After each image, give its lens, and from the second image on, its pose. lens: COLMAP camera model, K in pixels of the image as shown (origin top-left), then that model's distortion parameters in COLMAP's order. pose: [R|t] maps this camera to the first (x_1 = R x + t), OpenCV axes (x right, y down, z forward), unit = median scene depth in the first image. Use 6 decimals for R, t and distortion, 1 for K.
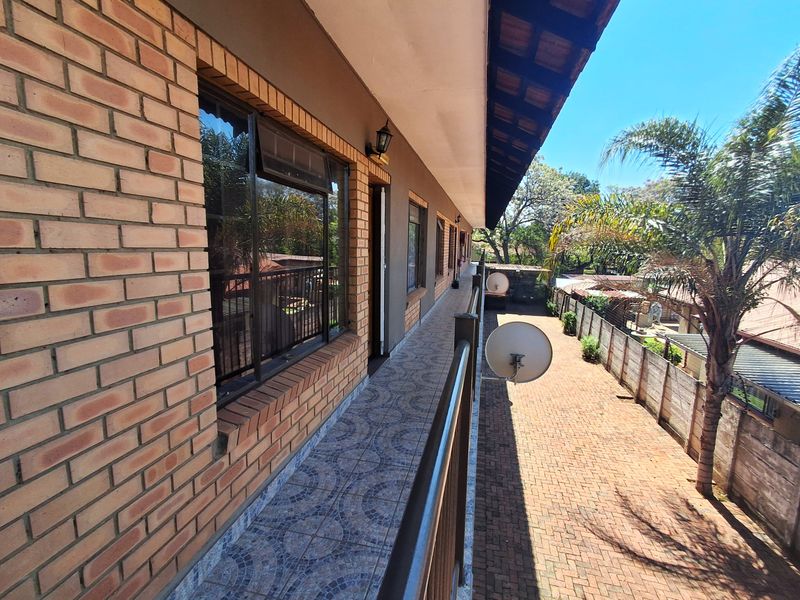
lens RADIAL K [[364.2, 0, 401.0], [0, 364.2, 299.9], [0, 0, 1]] dist [0.003078, 0.001161]
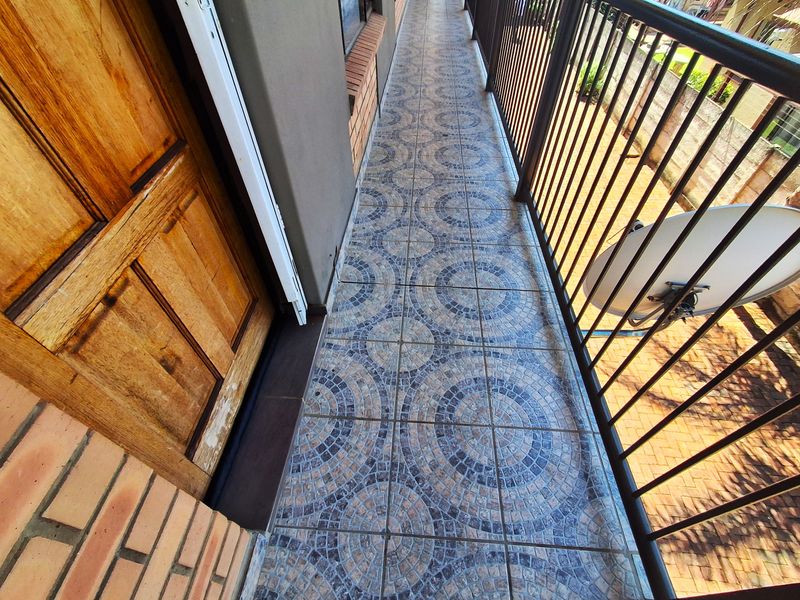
lens RADIAL K [[364.2, 0, 394.6], [0, 364.2, 298.5], [0, 0, 1]] dist [0.003078, 0.001161]
pose [[0.988109, -0.133623, 0.076068, 0.005658], [0.055963, 0.773339, 0.631517, -0.055291], [-0.143212, -0.619751, 0.771621, 0.566140]]
